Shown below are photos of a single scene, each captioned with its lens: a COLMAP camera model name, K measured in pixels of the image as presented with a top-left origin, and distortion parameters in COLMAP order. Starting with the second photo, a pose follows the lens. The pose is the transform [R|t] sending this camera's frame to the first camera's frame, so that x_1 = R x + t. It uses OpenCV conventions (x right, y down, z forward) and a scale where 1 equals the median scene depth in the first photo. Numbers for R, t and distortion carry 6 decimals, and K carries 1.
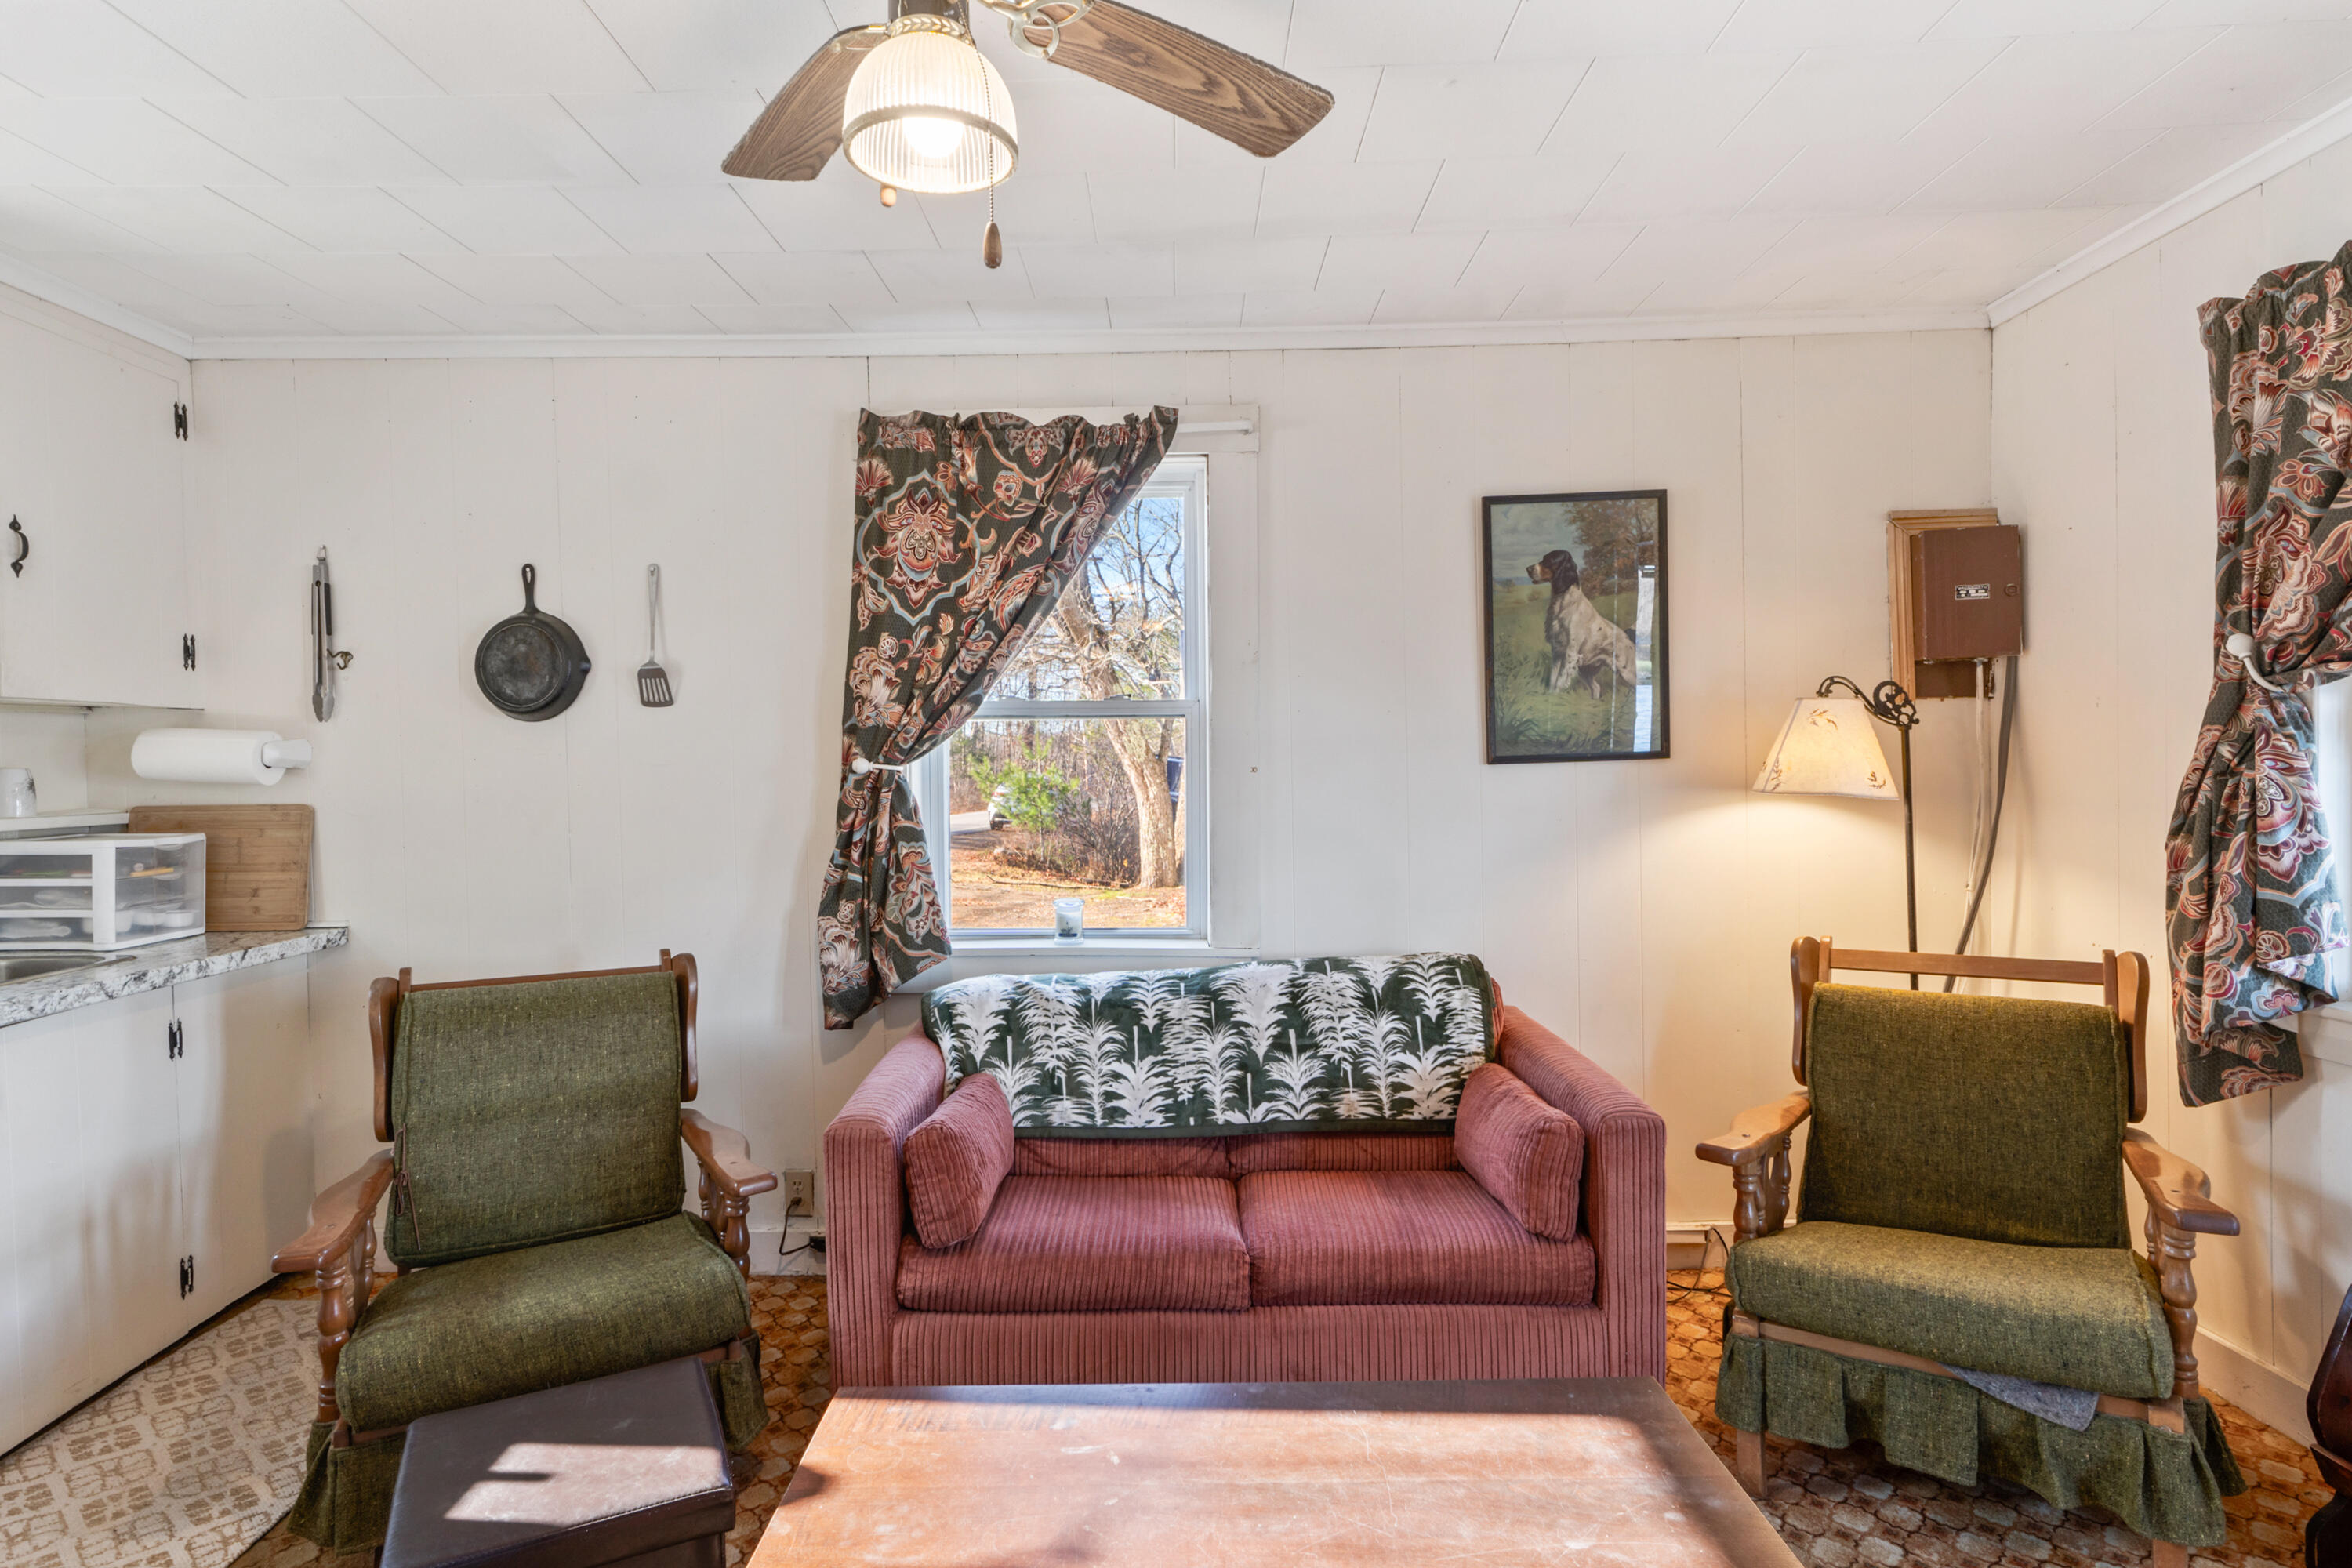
lens RADIAL K [[1263.5, 0, 1128.8], [0, 1263.5, 770.7], [0, 0, 1]] dist [0.021593, -0.000719]
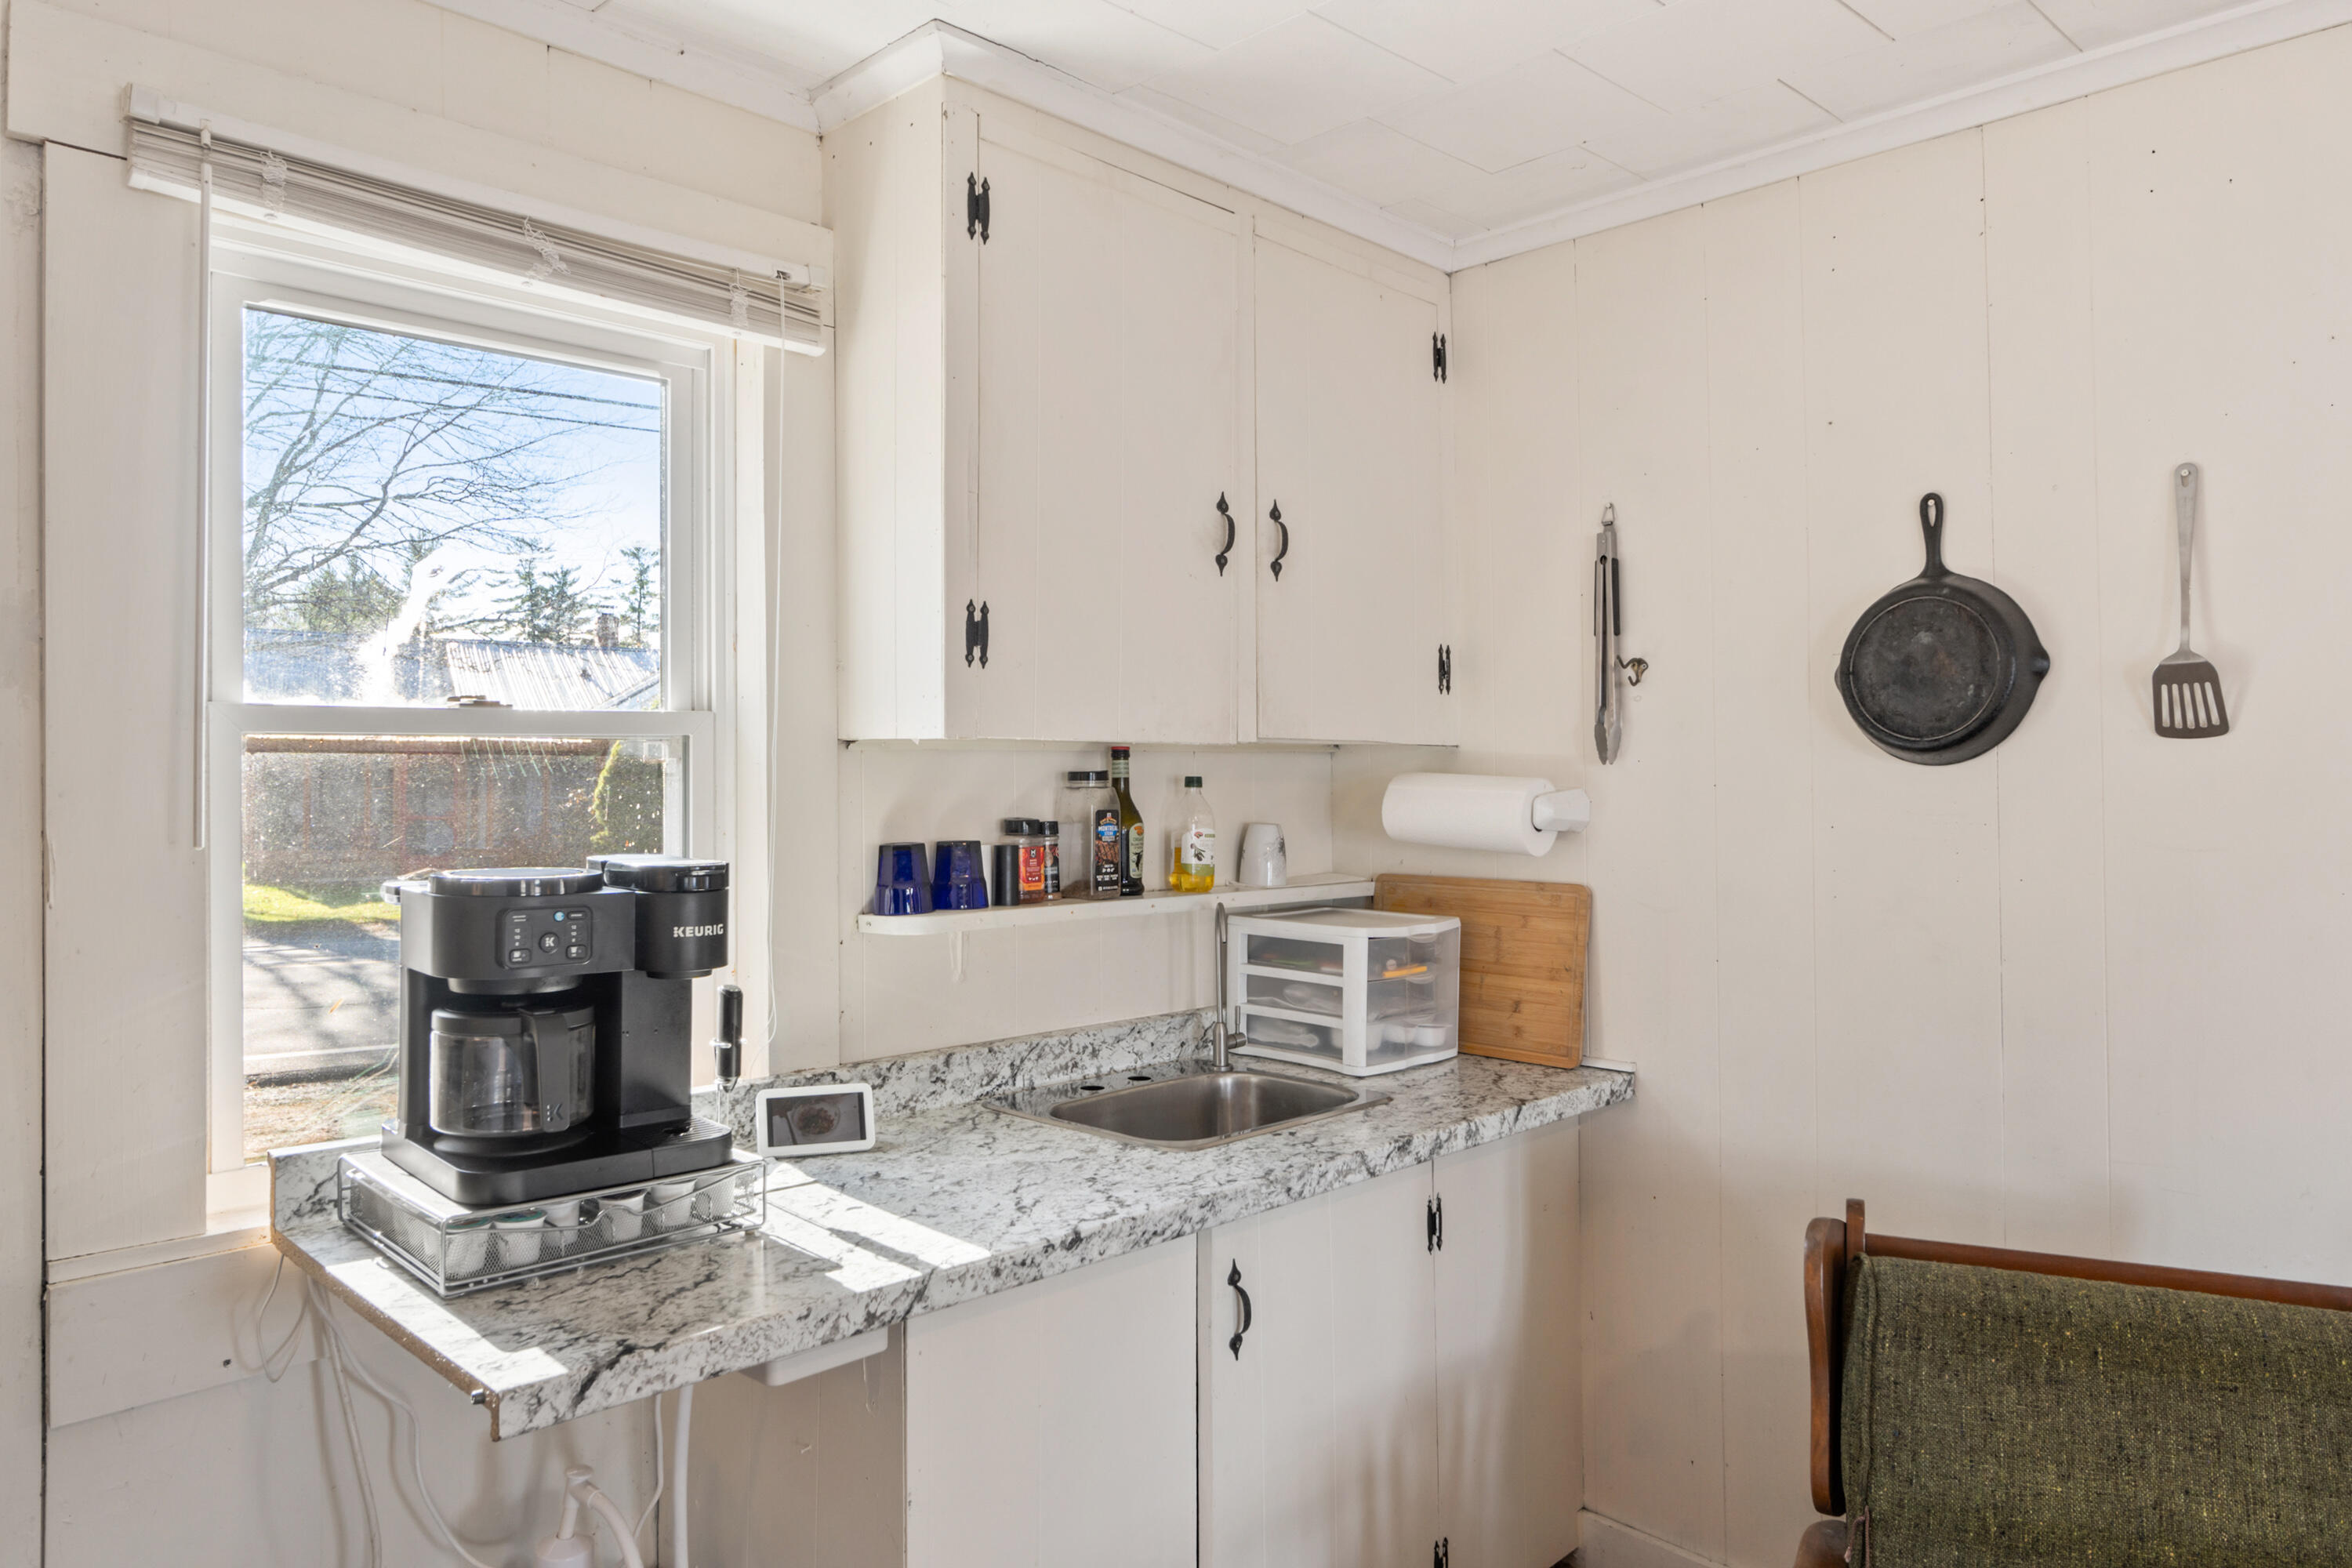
lens RADIAL K [[1524.2, 0, 1166.7], [0, 1524.2, 764.8], [0, 0, 1]] dist [0.002716, -0.000024]
pose [[0.720220, 0.005091, -0.693727, -0.245313], [-0.014552, 0.999864, -0.007769, -0.028913], [0.693593, 0.015691, 0.720196, 0.263204]]
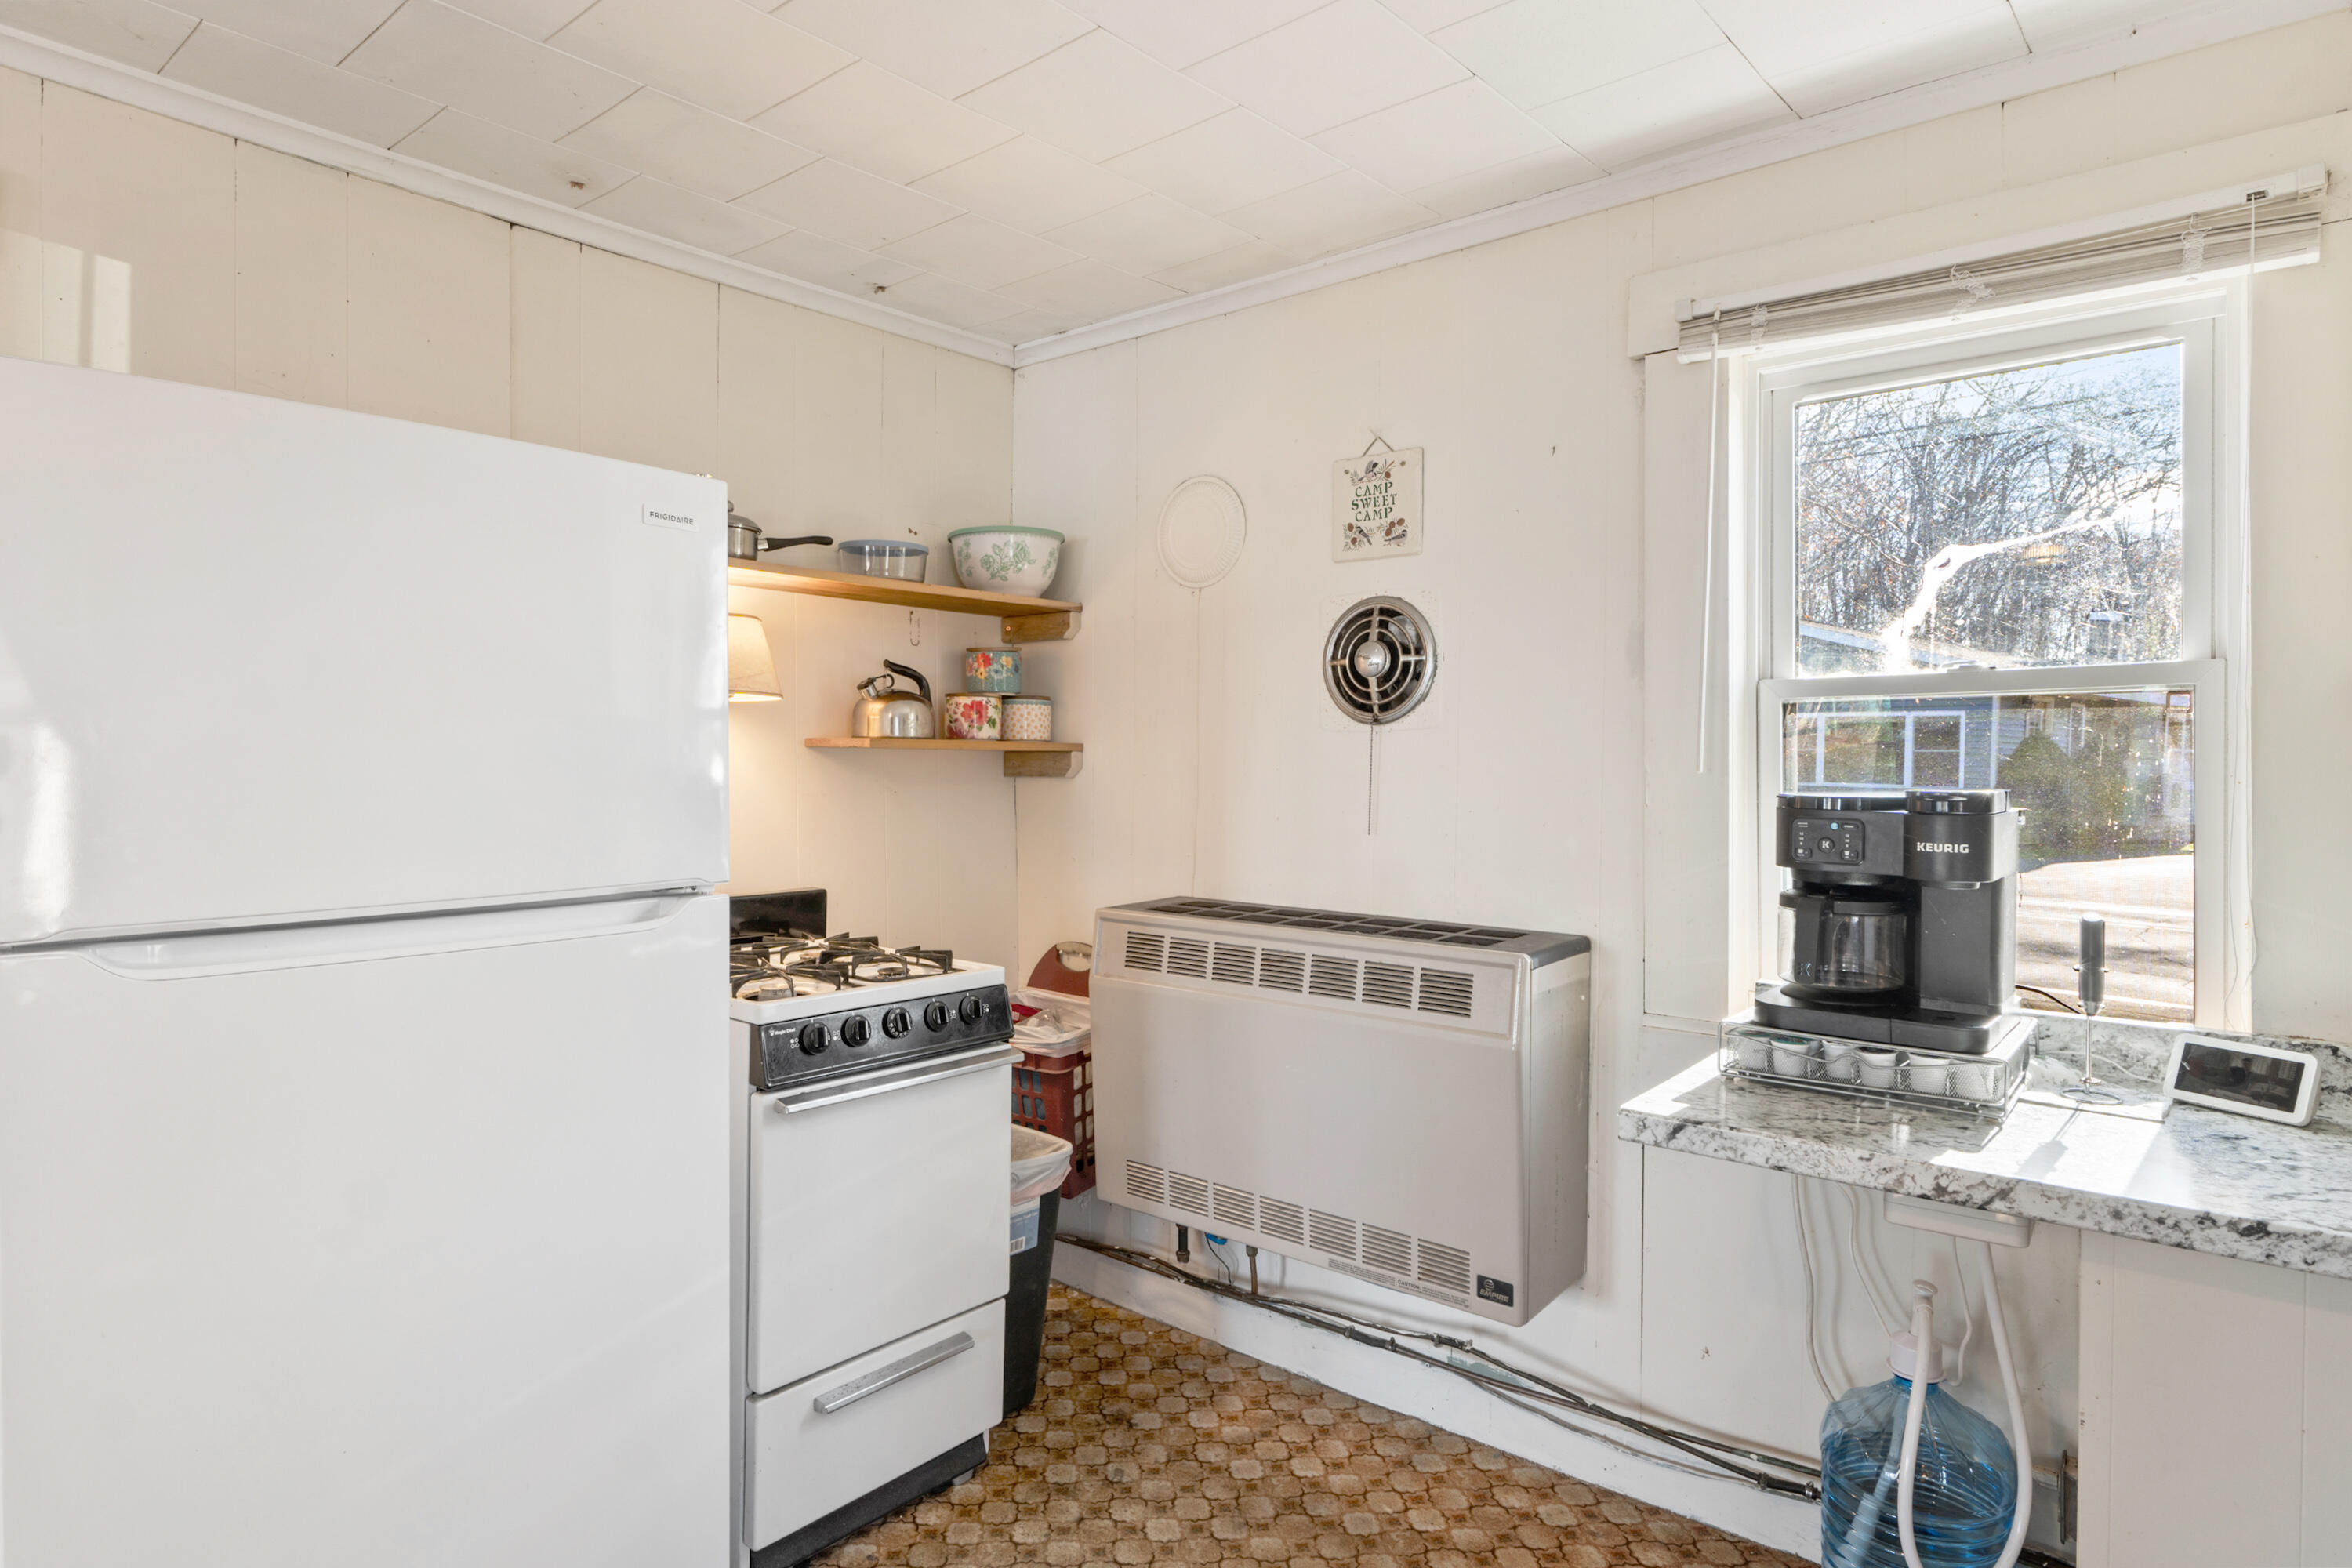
lens RADIAL K [[1304.1, 0, 1159.9], [0, 1304.1, 779.6], [0, 0, 1]] dist [-0.002328, -0.000772]
pose [[-0.618216, 0.014188, -0.785880, -0.115314], [-0.010073, 0.999612, 0.025970, -0.011386], [0.785943, 0.023972, -0.617834, 0.609614]]
